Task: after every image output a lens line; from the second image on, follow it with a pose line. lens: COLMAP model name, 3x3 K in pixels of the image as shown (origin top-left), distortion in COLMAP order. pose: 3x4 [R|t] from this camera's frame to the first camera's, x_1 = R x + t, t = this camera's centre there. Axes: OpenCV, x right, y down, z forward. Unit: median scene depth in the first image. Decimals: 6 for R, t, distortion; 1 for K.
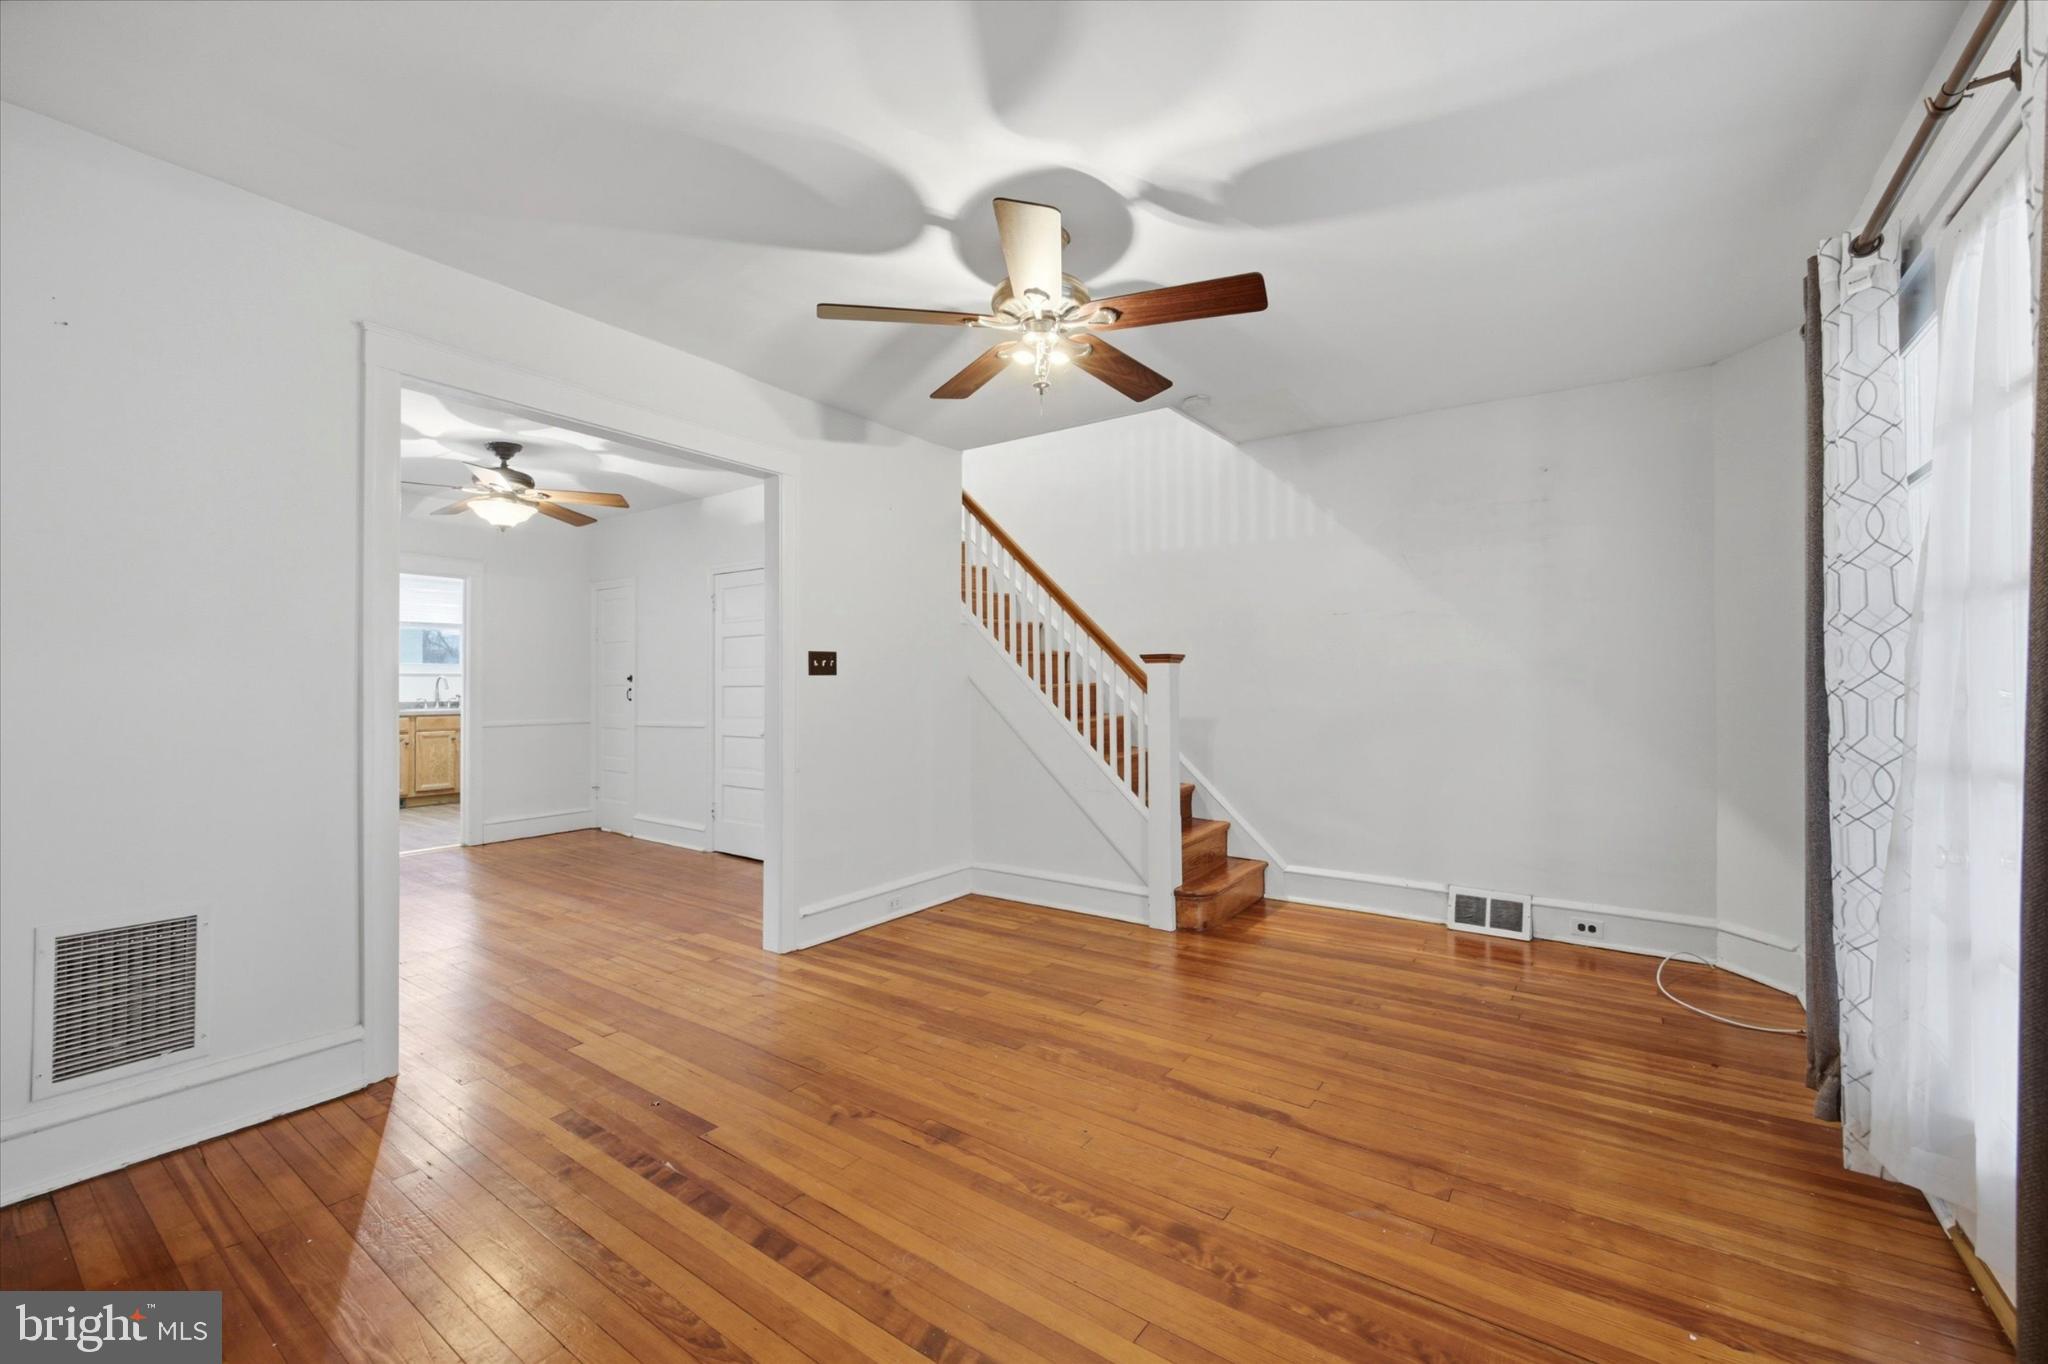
lens RADIAL K [[830.8, 0, 1022.9], [0, 830.8, 678.2], [0, 0, 1]] dist [-0.006687, -0.000094]
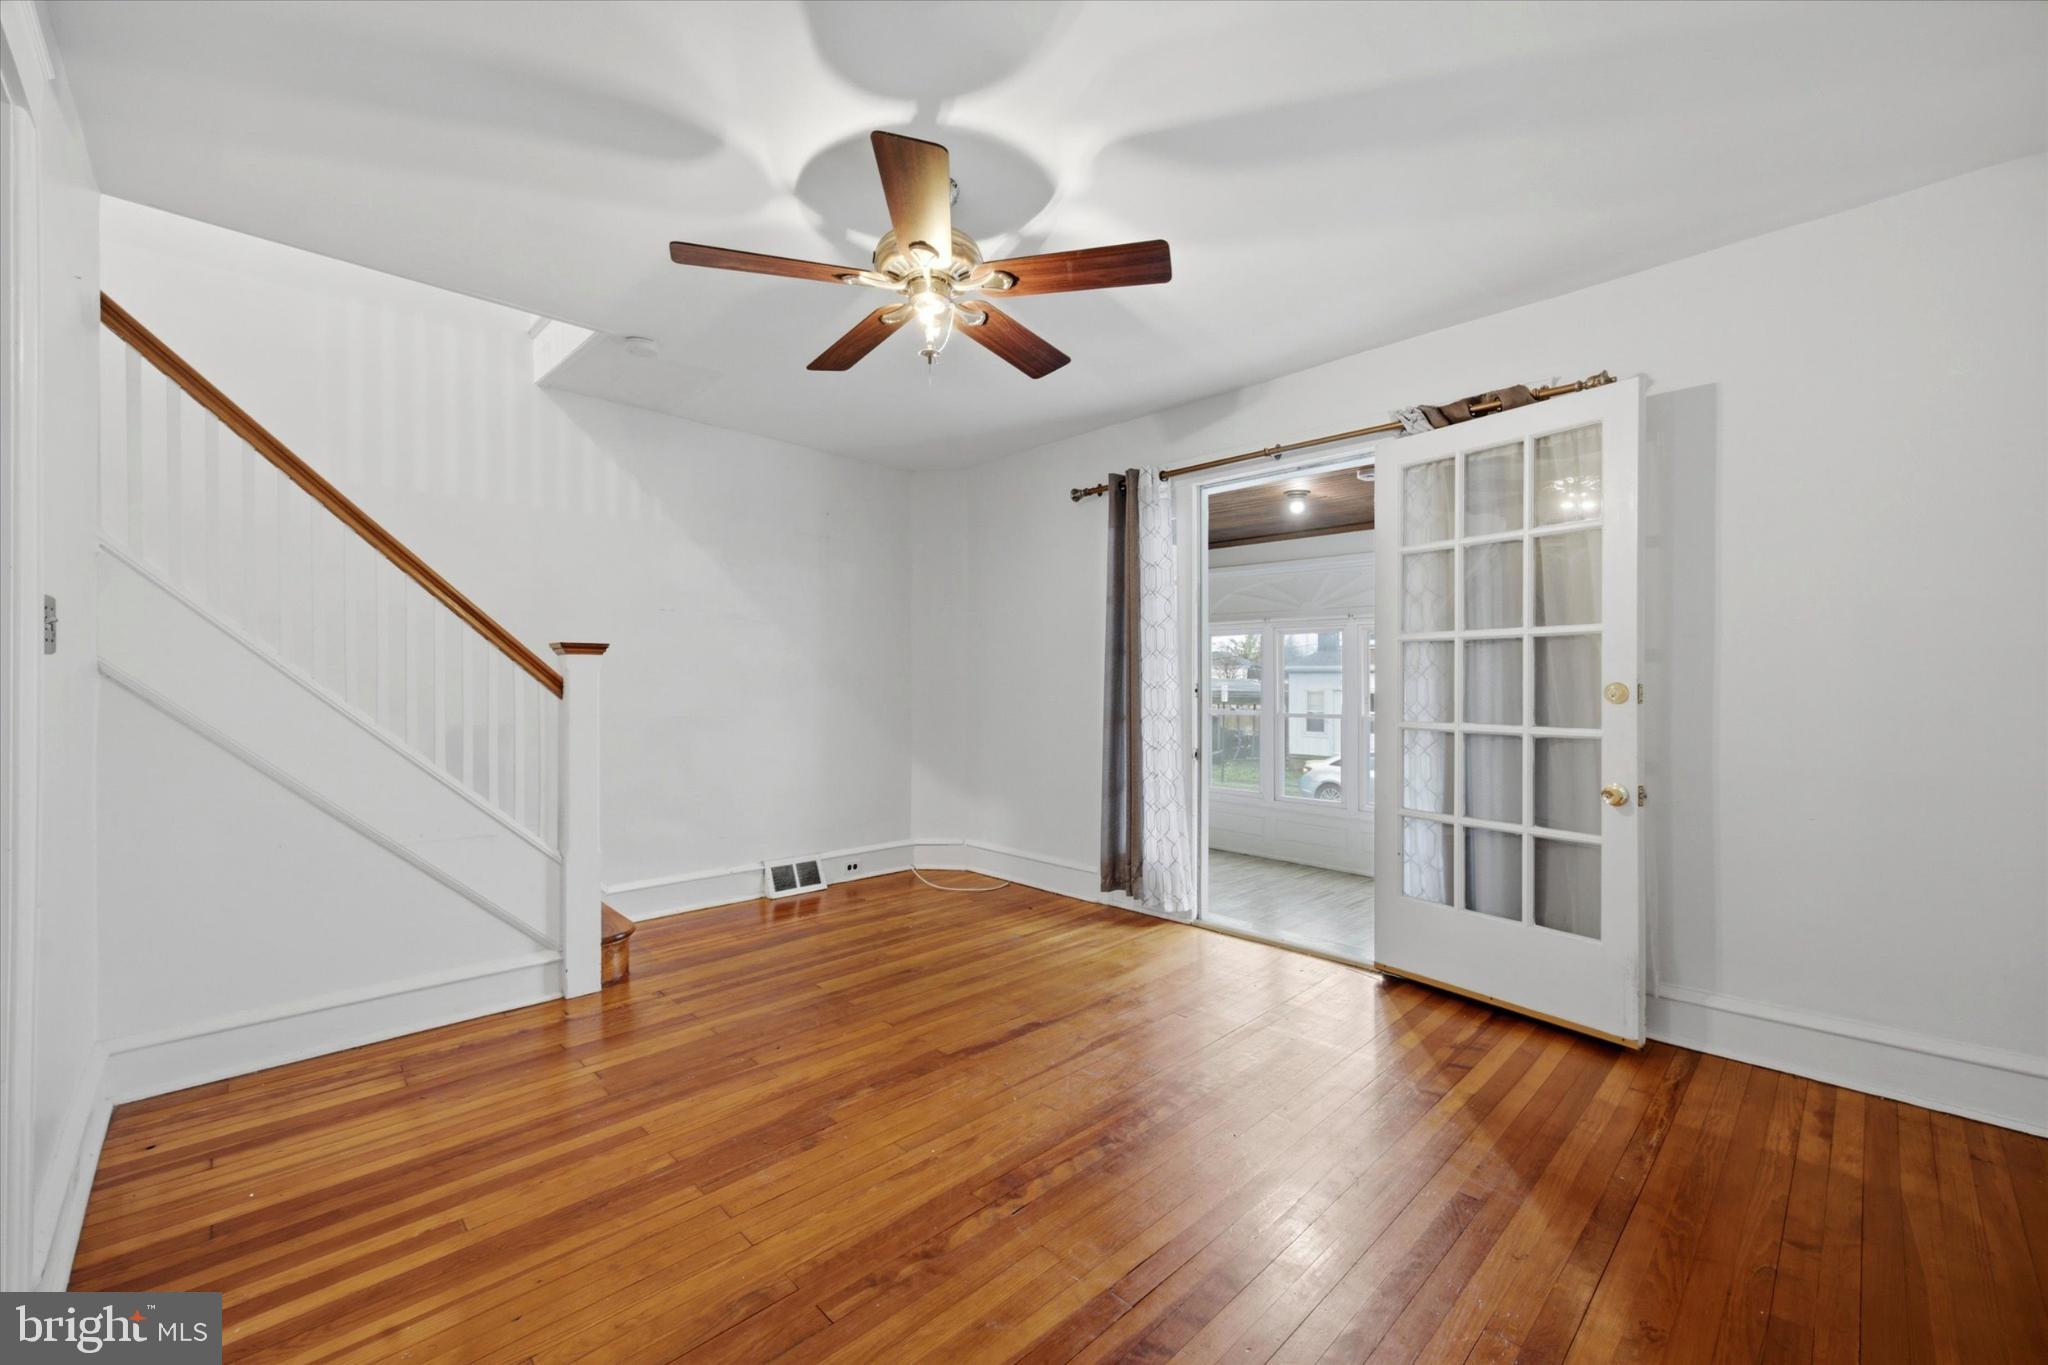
lens RADIAL K [[830.8, 0, 1022.9], [0, 830.8, 678.7], [0, 0, 1]] dist [-0.006687, -0.000094]
pose [[0.180943, 0.006712, 0.983471, -0.630468], [-0.001837, 0.999977, -0.006487, 0.009731], [-0.983492, -0.000633, 0.180951, 0.537508]]
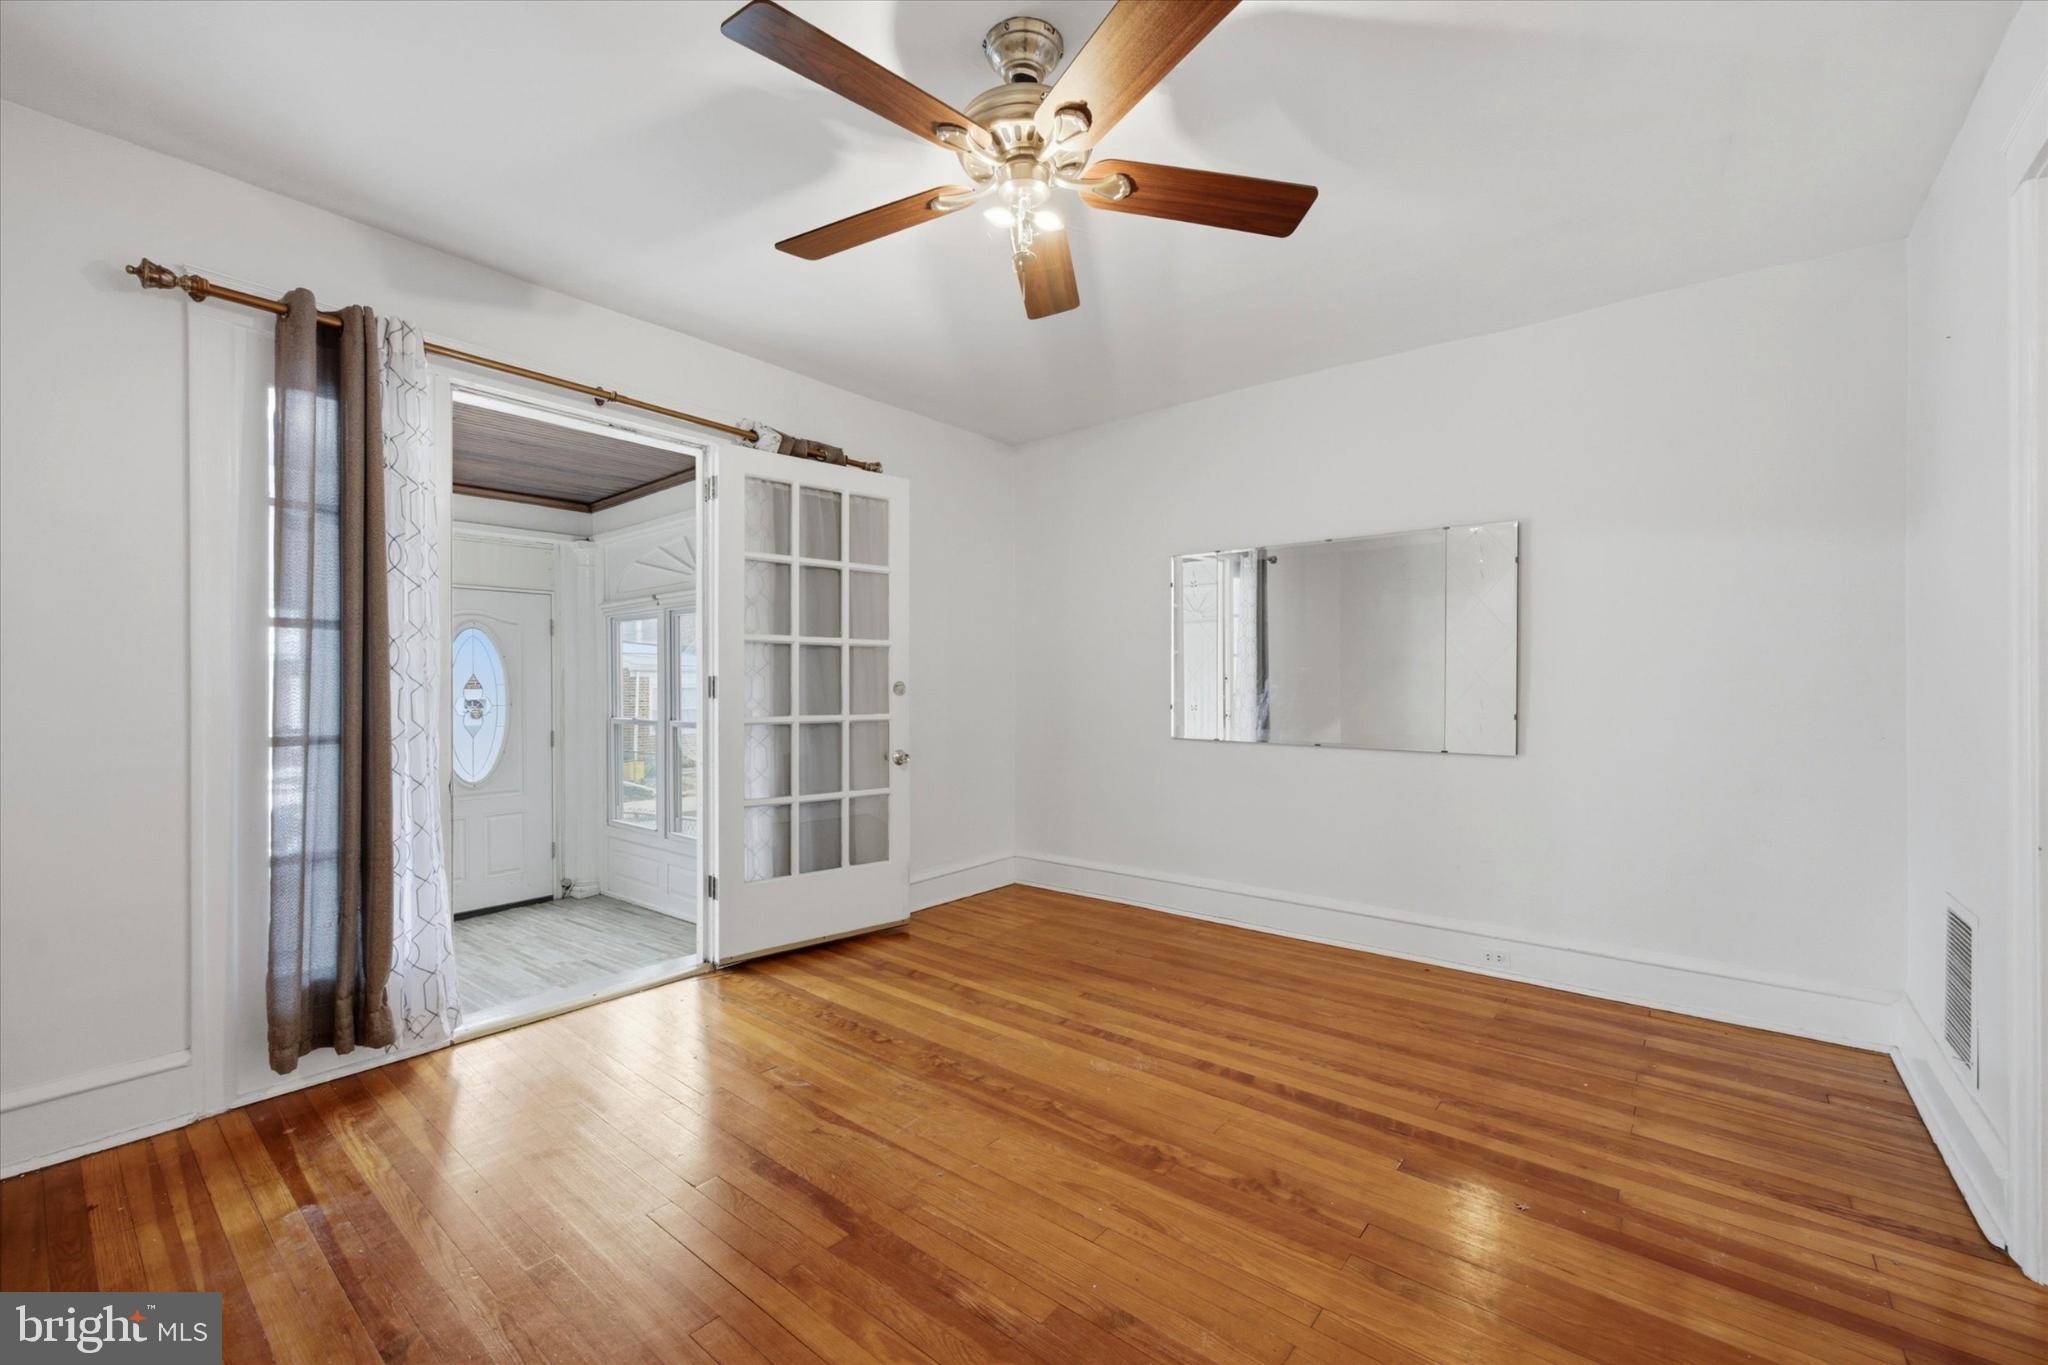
lens RADIAL K [[838.2, 0, 1029.2], [0, 838.2, 685.3], [0, 0, 1]] dist [0.003873, 0.000217]
pose [[-0.998632, -0.001301, 0.052268, -0.011720], [-0.001237, 0.999998, 0.001264, 0.011382], [-0.052270, 0.001198, -0.998632, 1.273598]]
